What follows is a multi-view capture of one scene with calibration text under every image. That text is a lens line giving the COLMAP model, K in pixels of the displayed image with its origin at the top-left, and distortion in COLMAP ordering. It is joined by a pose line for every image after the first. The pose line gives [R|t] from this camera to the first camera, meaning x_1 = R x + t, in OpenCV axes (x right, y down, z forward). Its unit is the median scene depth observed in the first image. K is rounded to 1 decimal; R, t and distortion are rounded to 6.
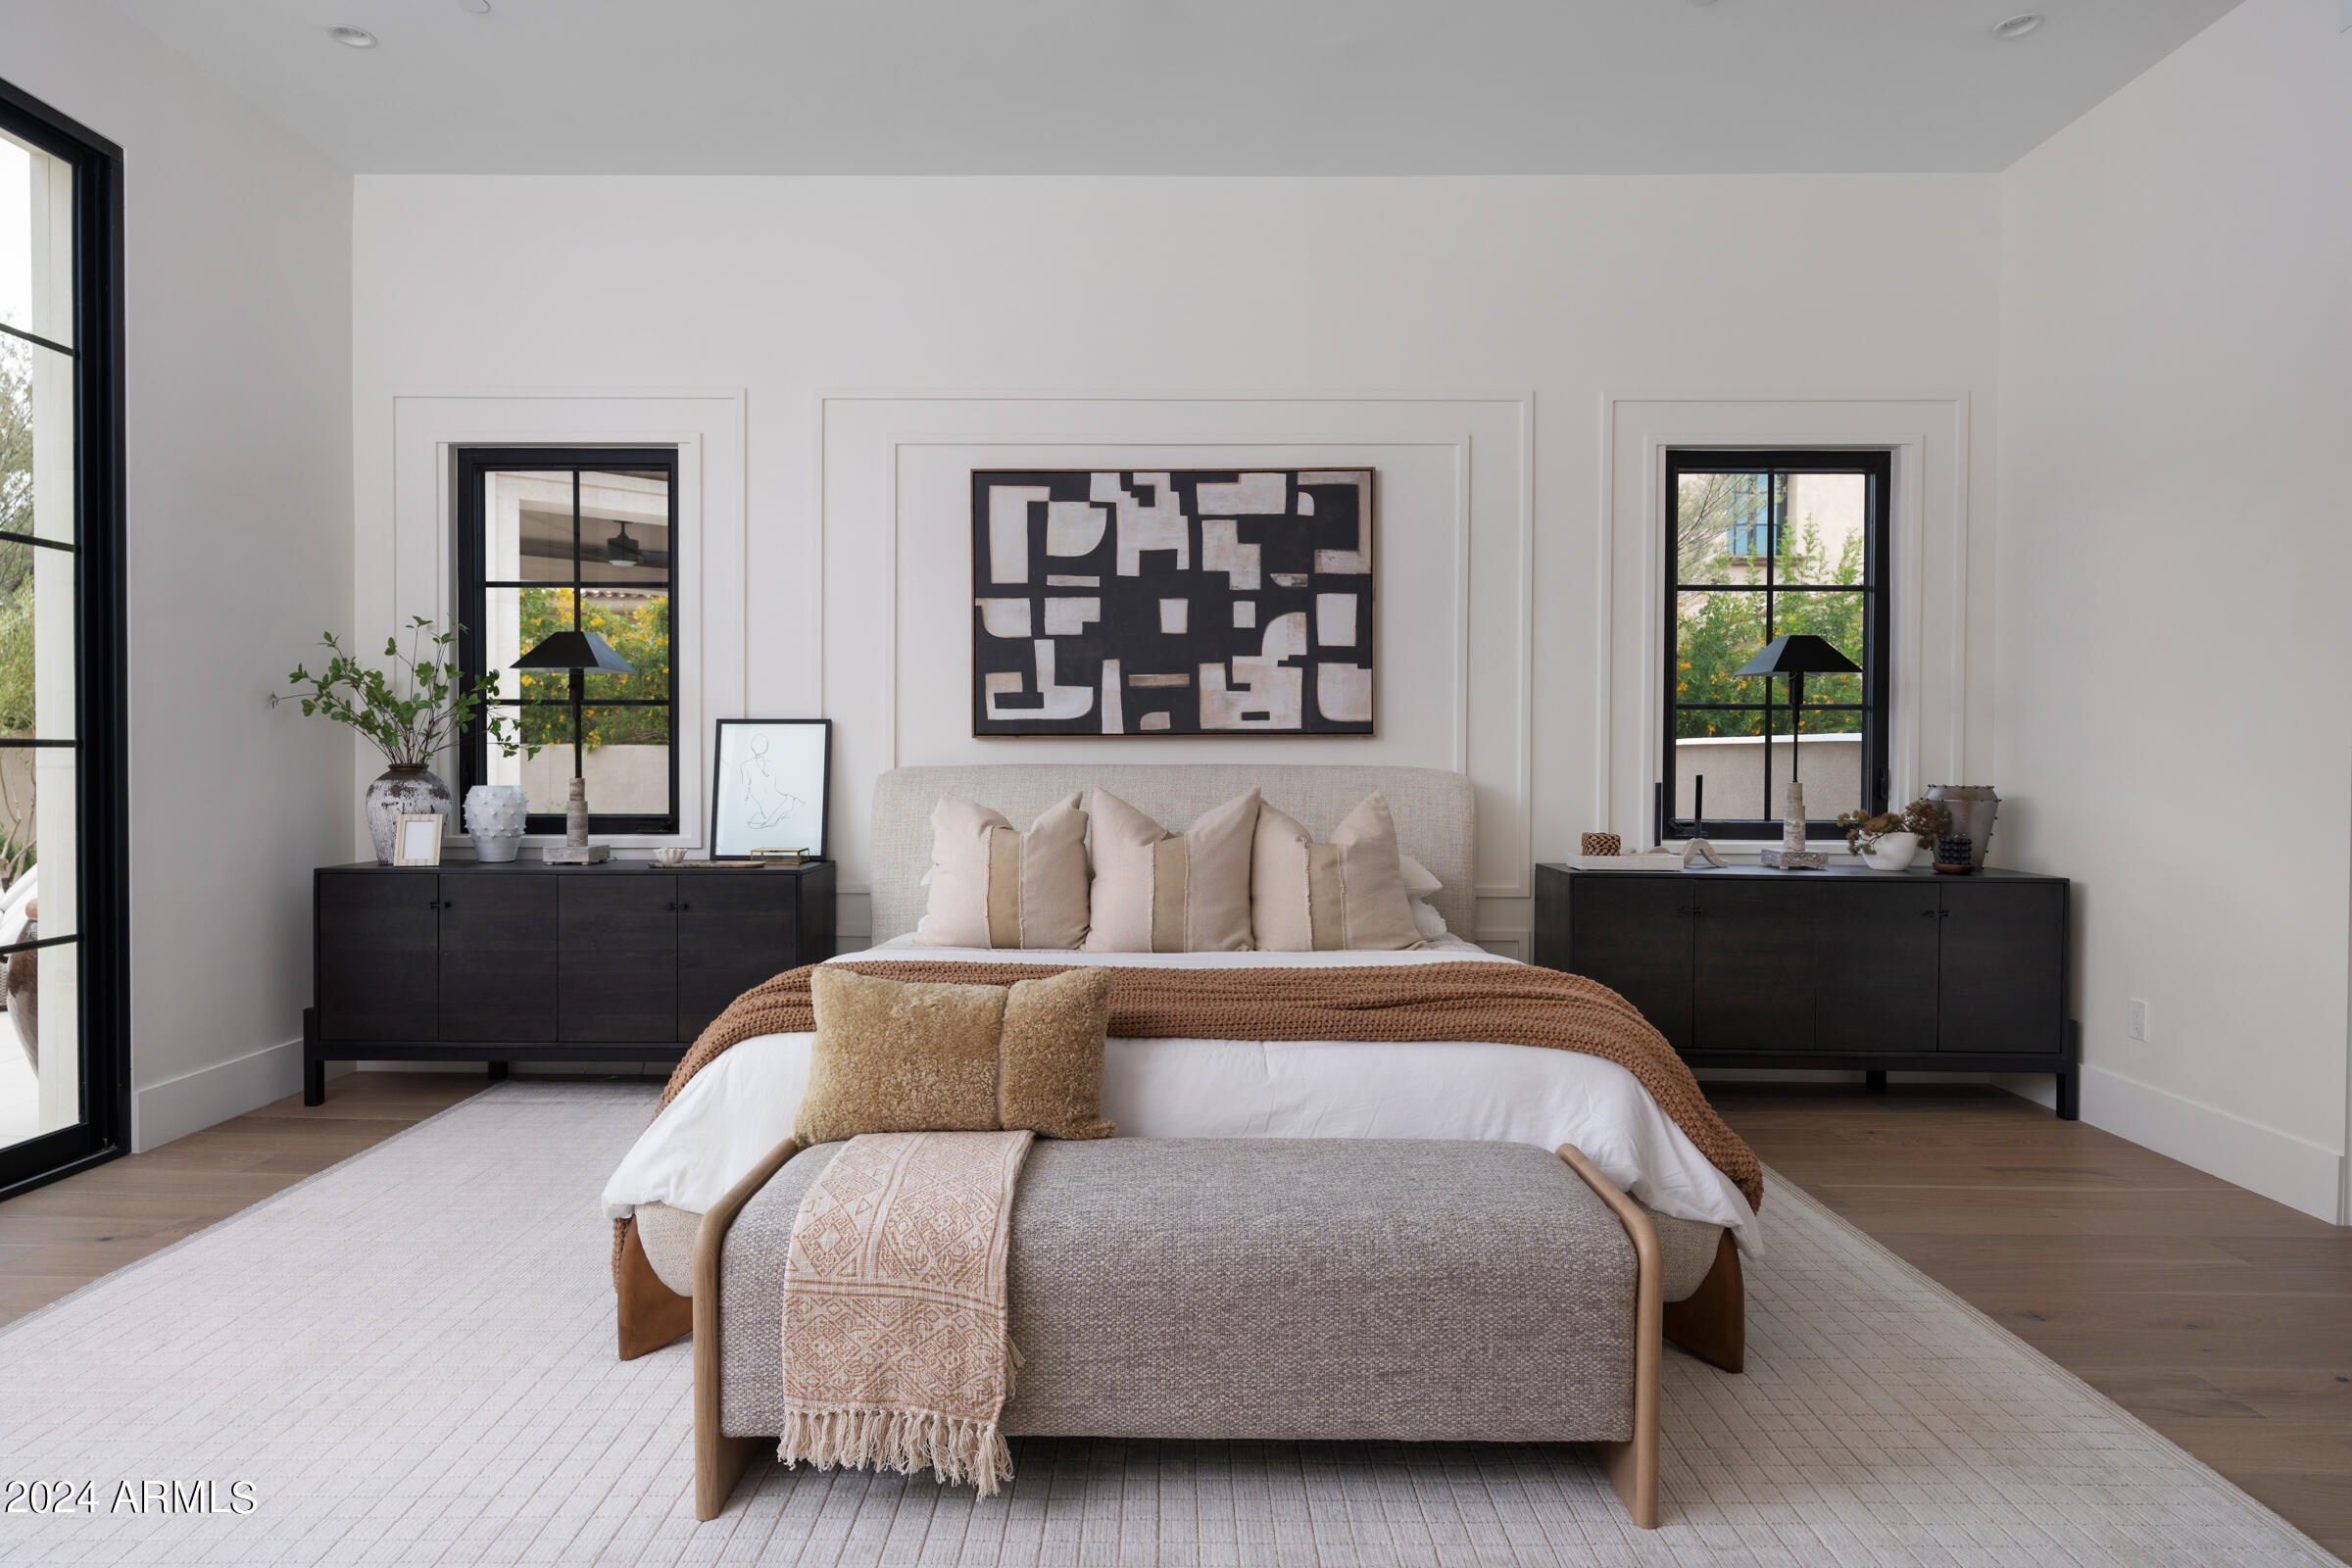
lens RADIAL K [[1297.3, 0, 1167.6], [0, 1297.3, 776.1], [0, 0, 1]] dist [-0.001735, 0.000104]
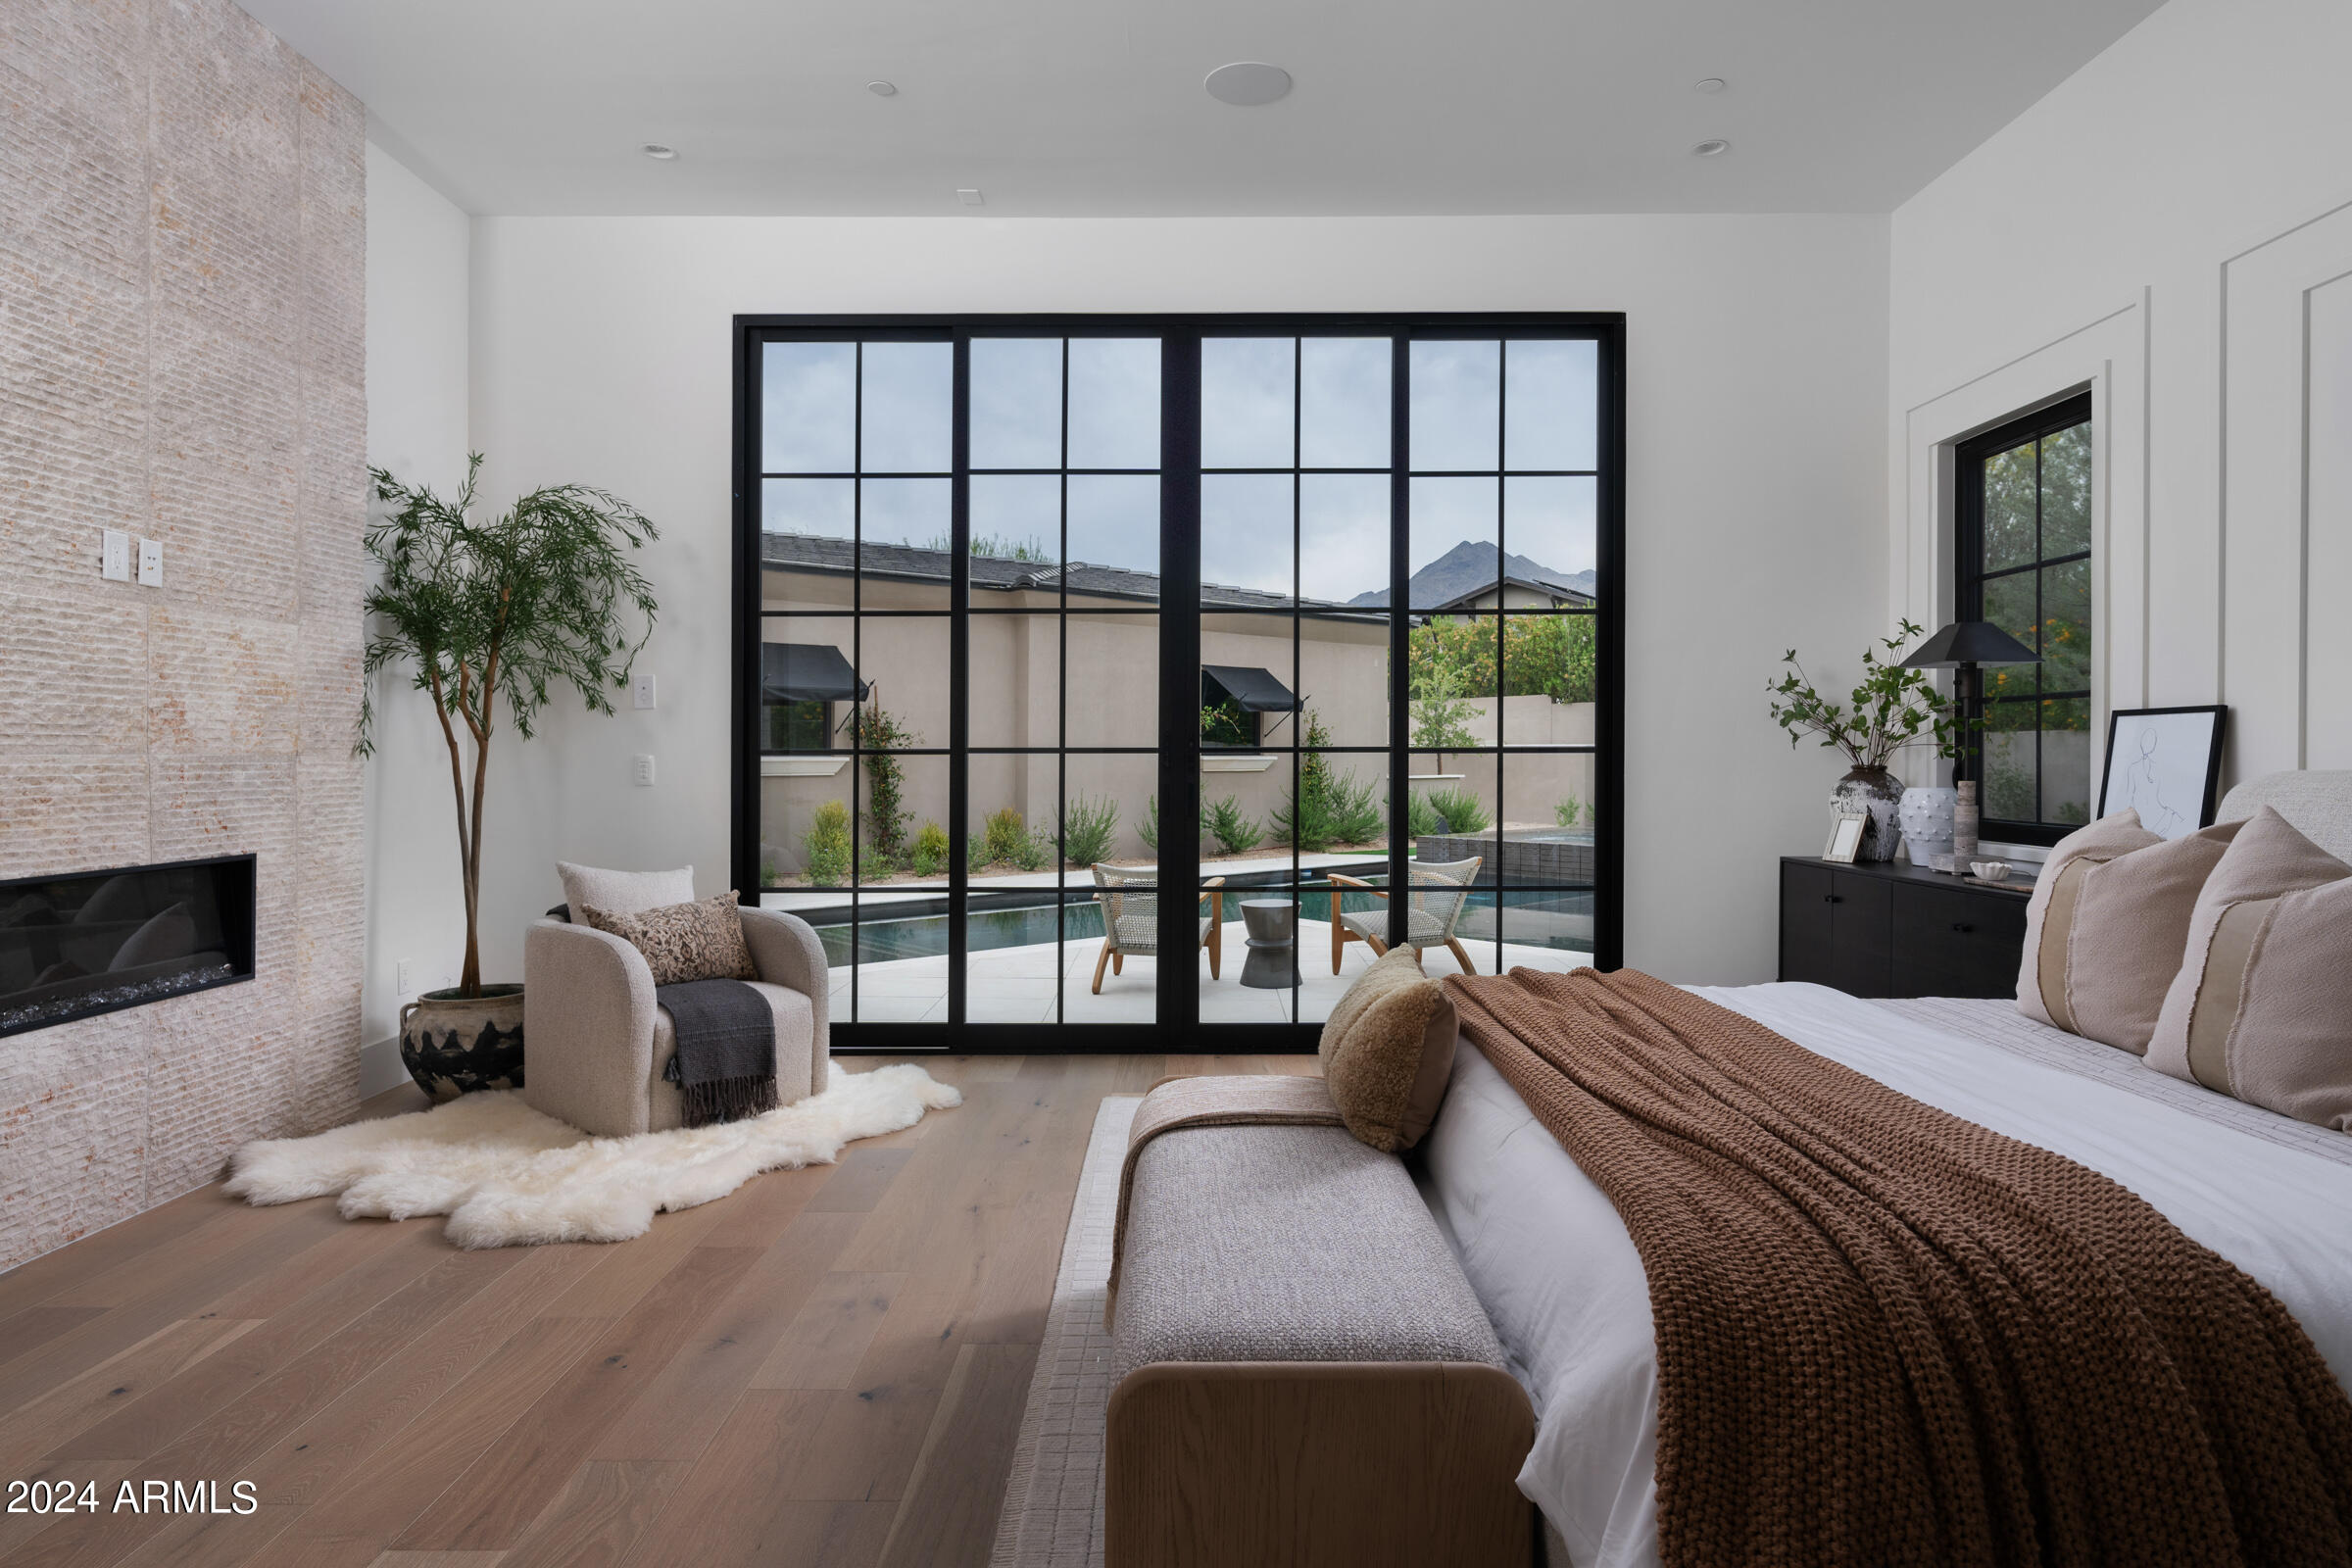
lens RADIAL K [[1386.2, 0, 1172.4], [0, 1386.2, 747.7], [0, 0, 1]] dist [-0.001980, 0.000797]
pose [[0.007853, -0.009733, -0.999922, 0.542635], [-0.009210, 0.999910, -0.009805, -0.007815], [0.999927, 0.009287, 0.007763, 0.441074]]
